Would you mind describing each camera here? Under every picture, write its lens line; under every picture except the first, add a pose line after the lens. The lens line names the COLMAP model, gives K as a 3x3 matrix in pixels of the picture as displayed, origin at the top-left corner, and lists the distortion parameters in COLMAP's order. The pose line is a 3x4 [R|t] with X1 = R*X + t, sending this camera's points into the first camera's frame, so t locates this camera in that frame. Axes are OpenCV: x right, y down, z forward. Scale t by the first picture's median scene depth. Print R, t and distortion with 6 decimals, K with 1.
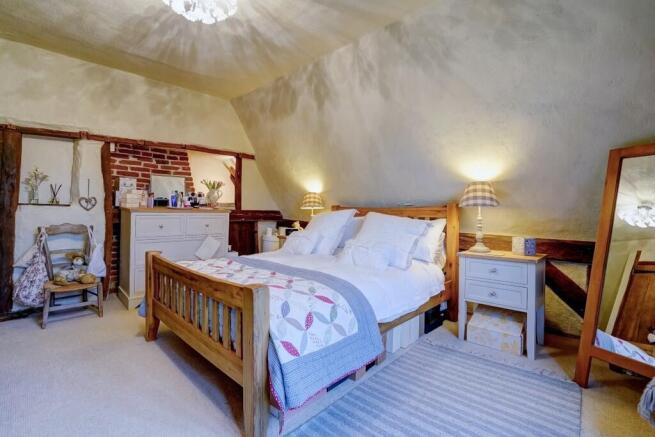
lens RADIAL K [[302.9, 0, 327.5], [0, 302.9, 215.1], [0, 0, 1]] dist [-0.060864, 0.020944]
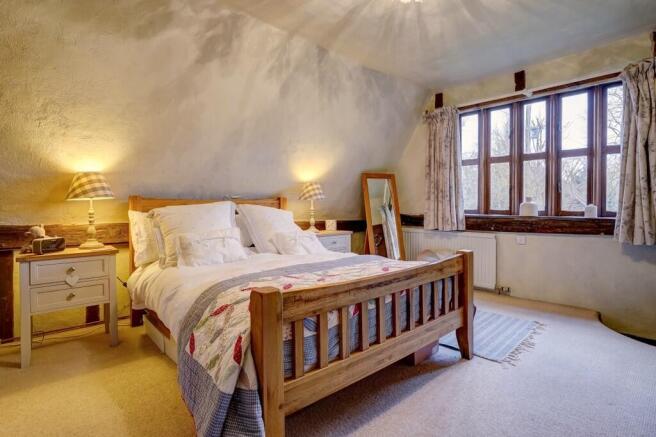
lens RADIAL K [[334.2, 0, 328.6], [0, 334.2, 205.9], [0, 0, 1]] dist [-0.060356, 0.000039]
pose [[0.067258, -0.018196, 0.997570, -0.928593], [-0.000545, 0.999833, 0.018274, -0.028259], [-0.997735, -0.001773, 0.067237, 0.740839]]
